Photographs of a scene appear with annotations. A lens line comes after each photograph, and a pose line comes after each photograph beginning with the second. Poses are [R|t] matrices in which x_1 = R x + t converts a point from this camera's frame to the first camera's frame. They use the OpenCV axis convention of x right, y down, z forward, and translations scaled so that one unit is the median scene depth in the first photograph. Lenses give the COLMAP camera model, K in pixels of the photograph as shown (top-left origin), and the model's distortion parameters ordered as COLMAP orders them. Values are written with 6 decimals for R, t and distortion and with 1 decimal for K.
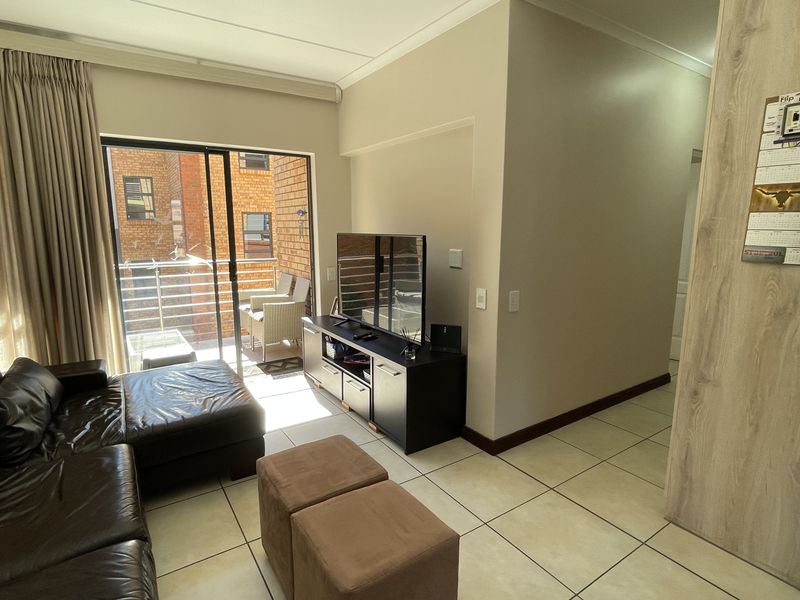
lens RADIAL K [[436.0, 0, 397.9], [0, 436.0, 300.6], [0, 0, 1]] dist [-0.001565, 0.001672]
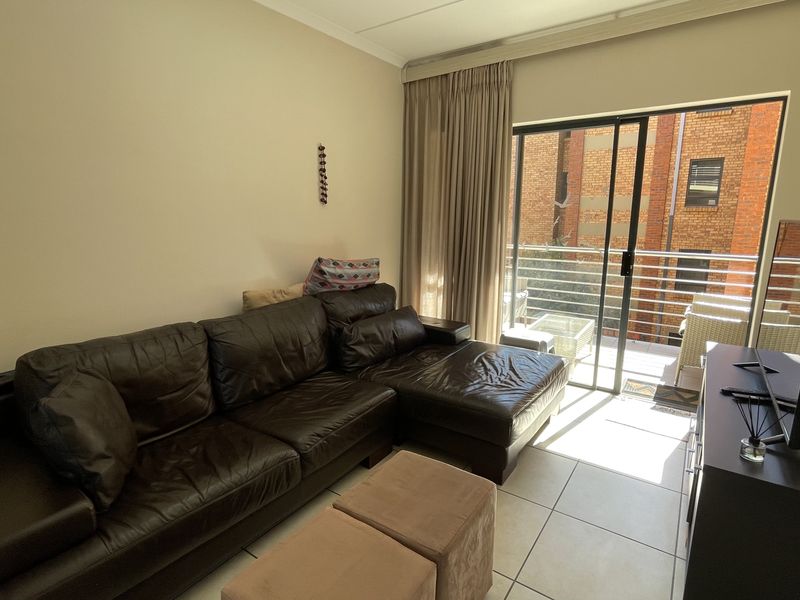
lens RADIAL K [[436.0, 0, 397.9], [0, 436.0, 300.6], [0, 0, 1]] dist [-0.001565, 0.001672]
pose [[0.361847, 0.184520, -0.913794, 0.271294], [-0.159562, 0.978010, 0.134303, -0.046569], [0.918481, 0.097209, 0.383332, 0.327767]]
